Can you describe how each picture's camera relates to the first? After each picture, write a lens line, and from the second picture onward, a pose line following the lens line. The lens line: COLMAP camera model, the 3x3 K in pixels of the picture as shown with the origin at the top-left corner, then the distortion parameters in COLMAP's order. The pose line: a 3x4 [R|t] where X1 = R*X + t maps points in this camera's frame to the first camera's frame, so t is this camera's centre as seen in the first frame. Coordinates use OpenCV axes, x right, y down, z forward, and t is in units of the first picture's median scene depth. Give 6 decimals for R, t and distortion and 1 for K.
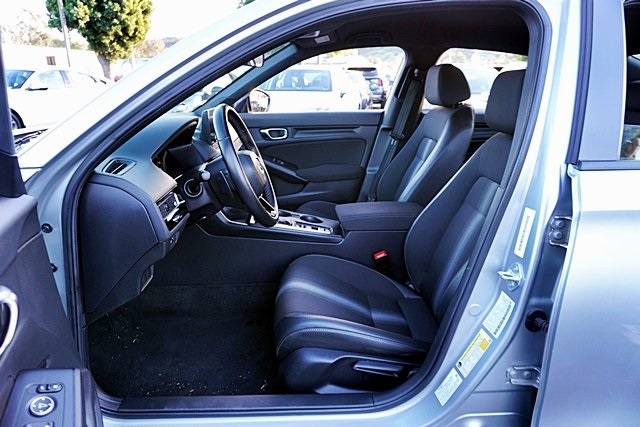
lens RADIAL K [[435.1, 0, 321.0], [0, 435.1, 207.7], [0, 0, 1]] dist [-0.038674, 0.011787]
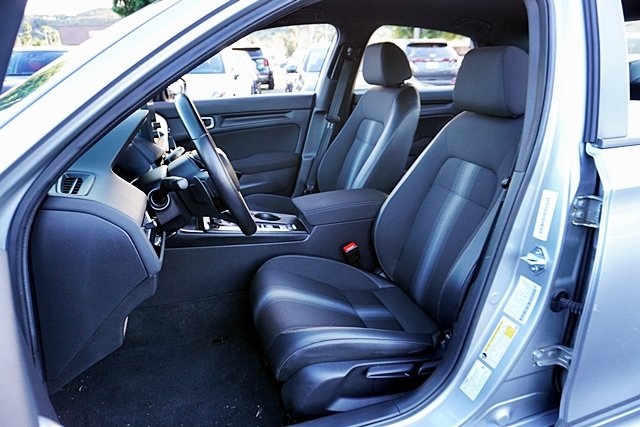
lens RADIAL K [[435.1, 0, 320.2], [0, 435.1, 210.1], [0, 0, 1]] dist [-0.038674, 0.011787]
pose [[0.964031, -0.102104, 0.245396, -0.195504], [0.090406, 0.994185, 0.058502, -0.042921], [-0.249942, -0.034213, 0.967656, 0.133064]]
